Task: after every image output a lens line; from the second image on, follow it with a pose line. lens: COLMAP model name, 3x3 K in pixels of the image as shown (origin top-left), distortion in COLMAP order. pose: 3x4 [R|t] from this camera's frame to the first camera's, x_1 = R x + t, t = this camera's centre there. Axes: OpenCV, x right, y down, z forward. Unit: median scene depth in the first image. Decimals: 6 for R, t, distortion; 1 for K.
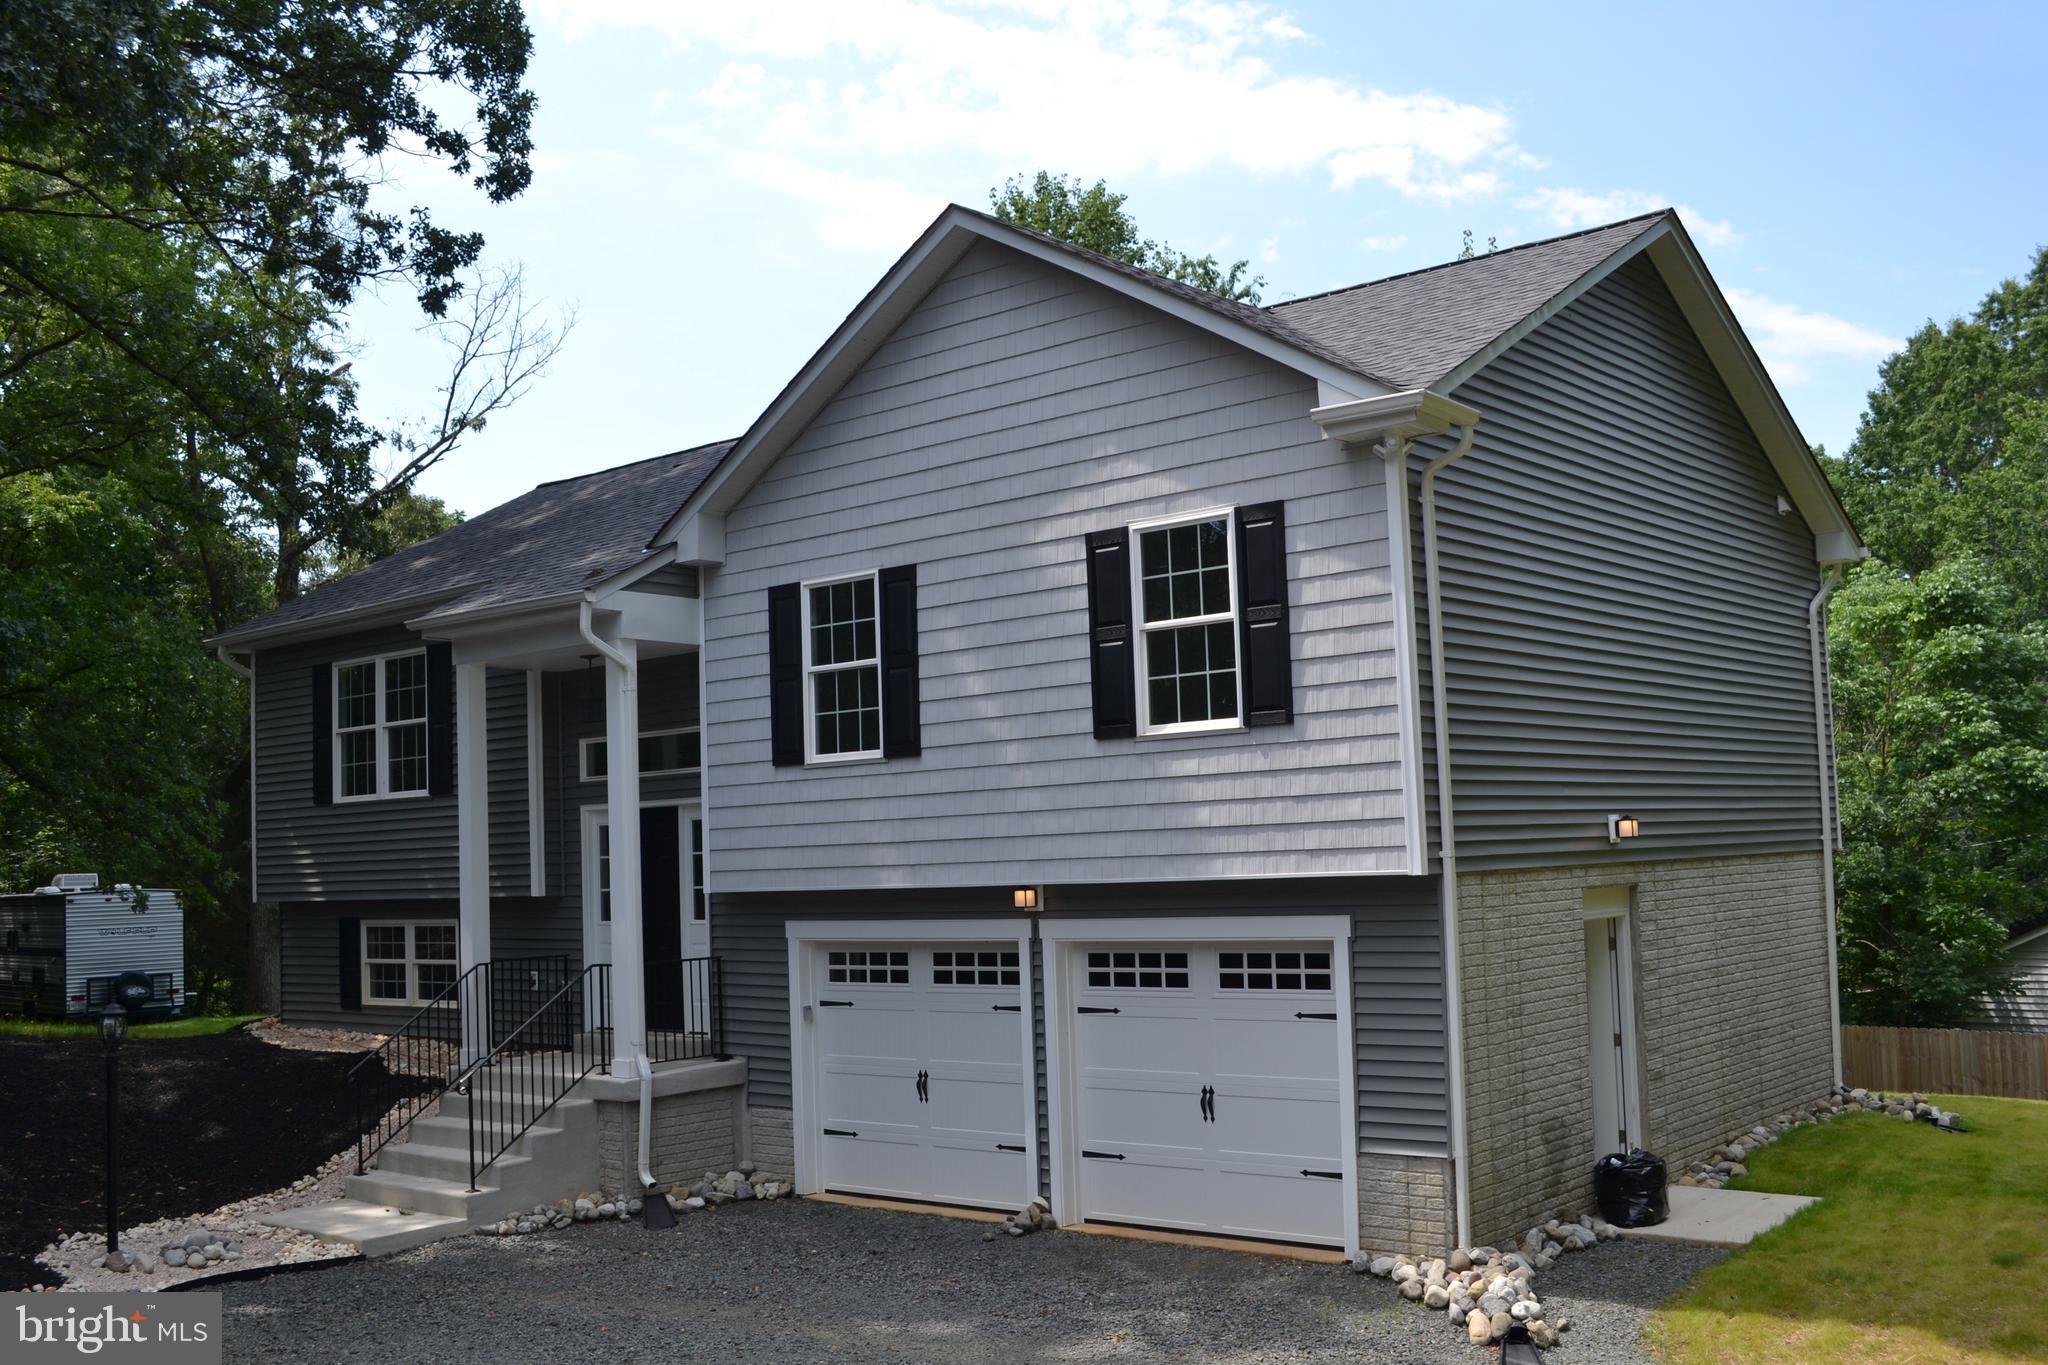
lens RADIAL K [[1936.2, 0, 1022.1], [0, 1936.2, 718.6], [0, 0, 1]] dist [-0.044850, 0.000000]
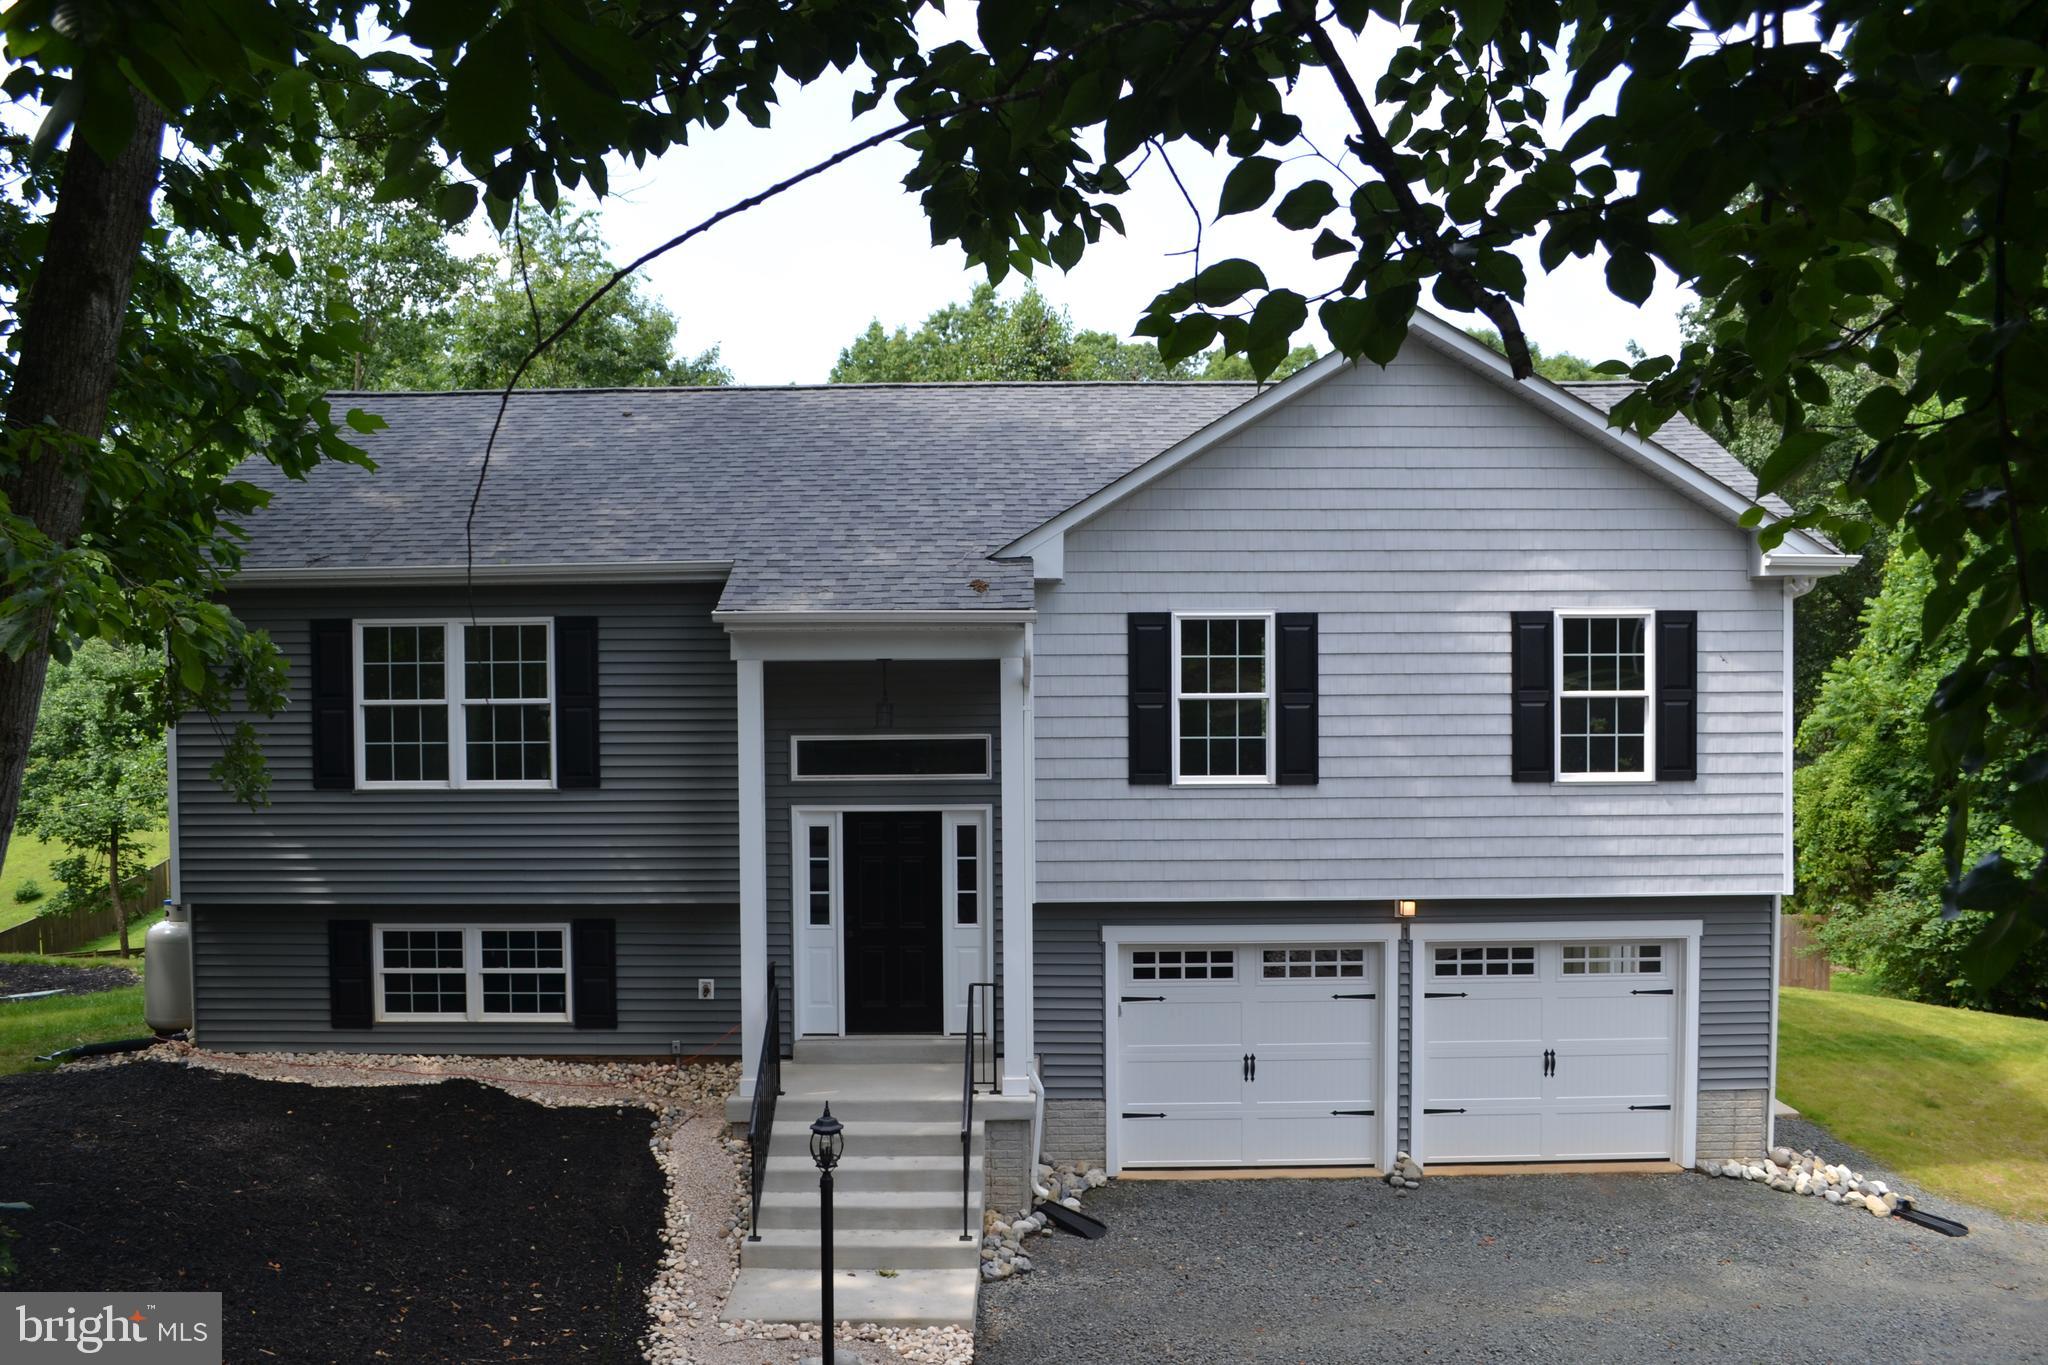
lens RADIAL K [[1646.5, 0, 1016.3], [0, 1646.5, 702.4], [0, 0, 1]] dist [-0.064270, -0.003317]
pose [[0.766855, 0.017307, 0.641587, -0.804084], [-0.067559, 0.996260, 0.053875, -0.068301], [-0.638254, -0.084660, 0.765156, 0.382264]]
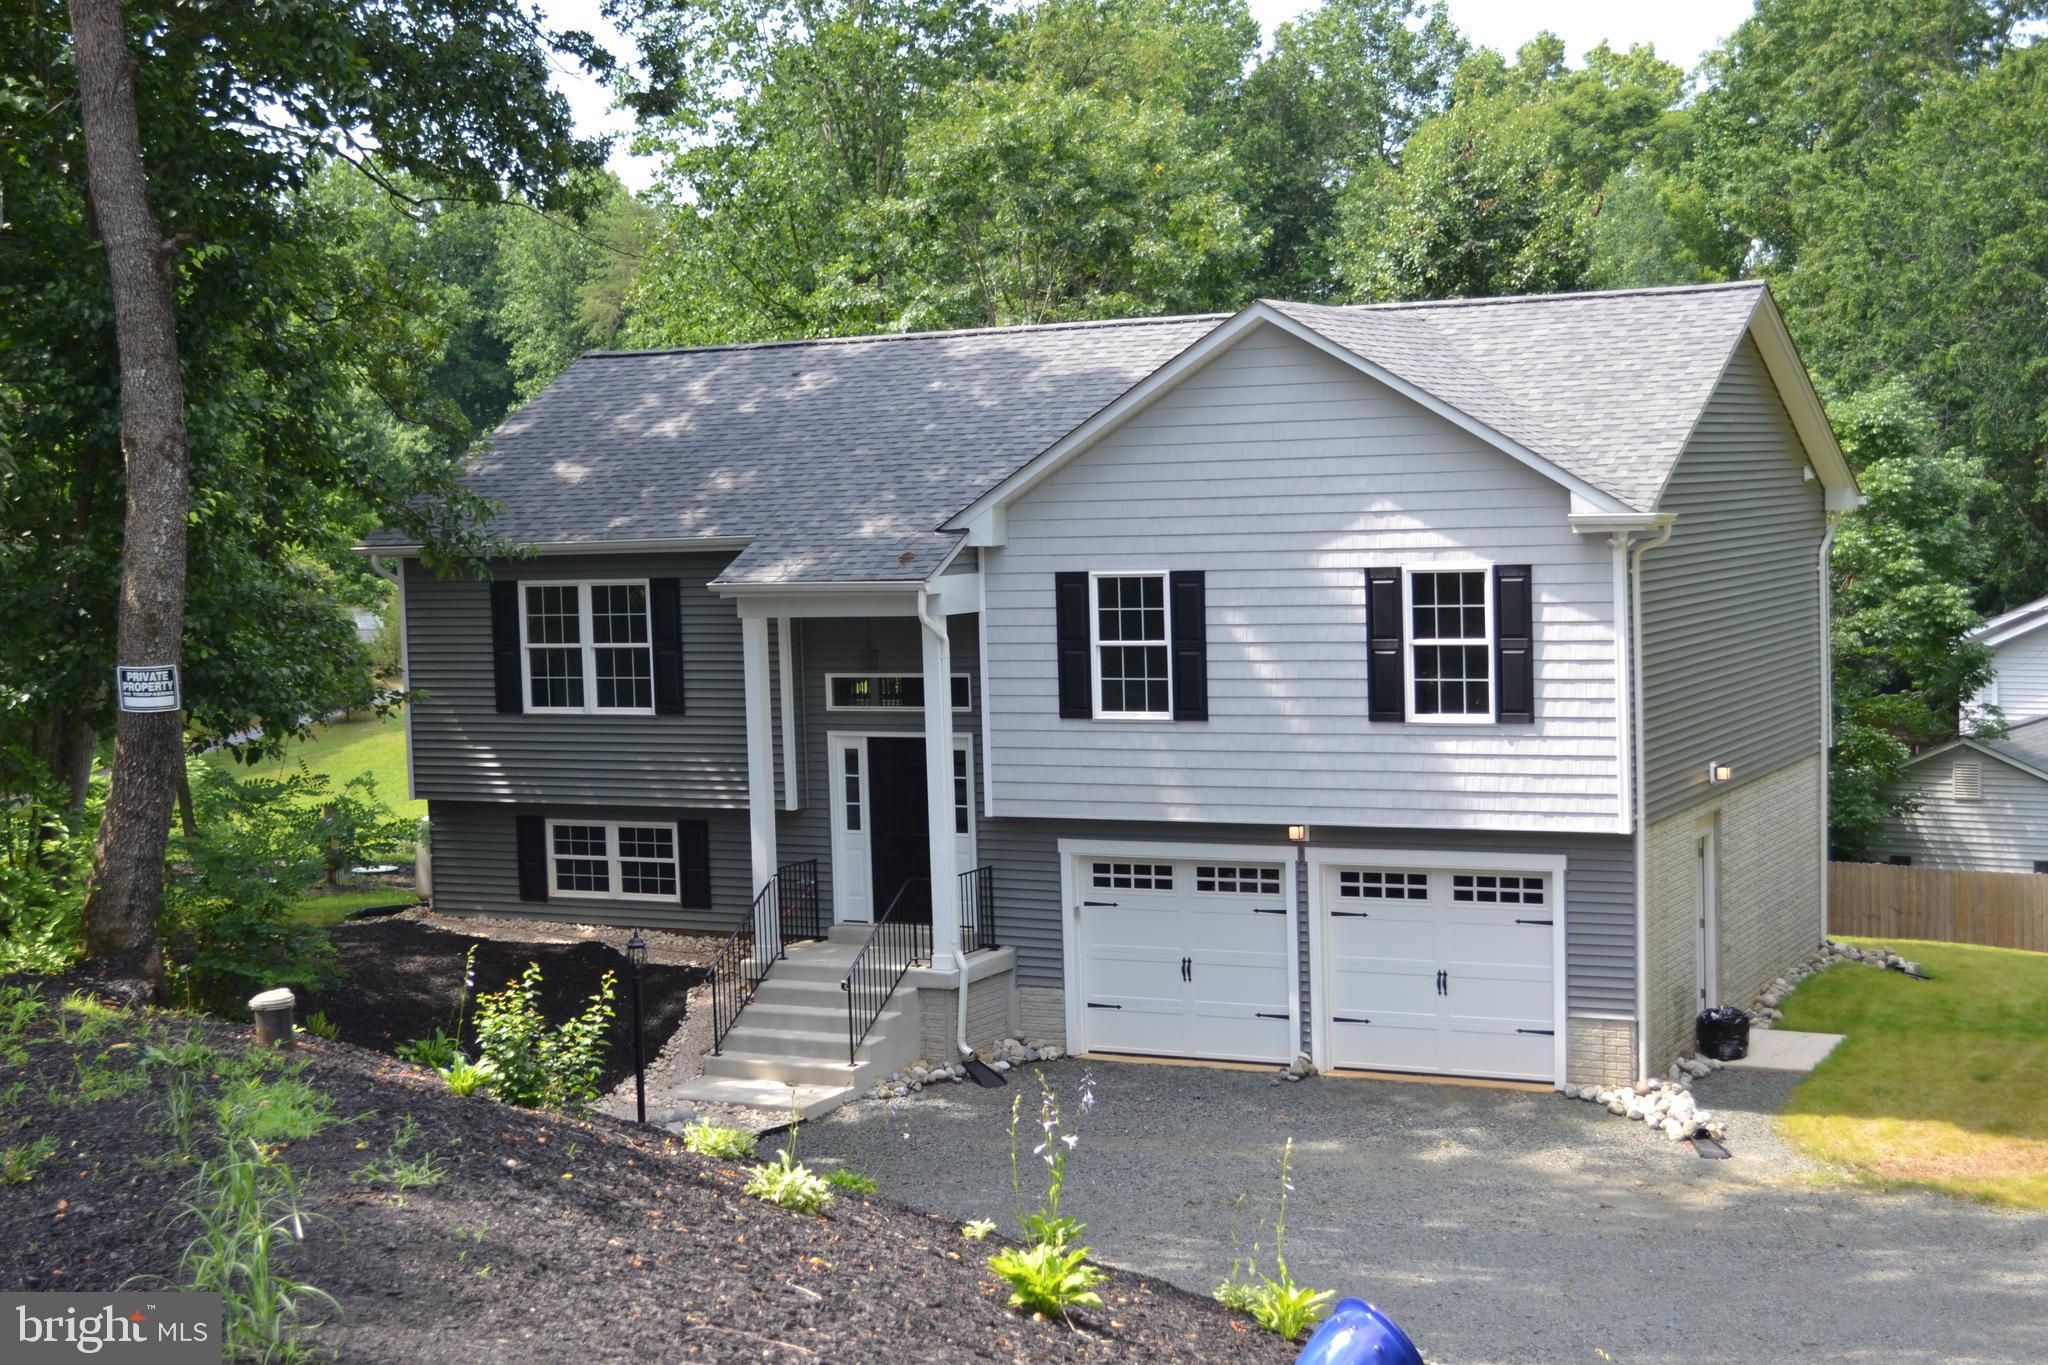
lens RADIAL K [[2926.0, 0, 1021.1], [0, 2926.0, 686.7], [0, 0, 1]] dist [0.023161, 0.000000]
pose [[0.977637, -0.010391, 0.210043, -0.583827], [-0.017946, 0.991013, 0.132554, -0.259566], [-0.209533, -0.133359, 0.968665, -0.860238]]
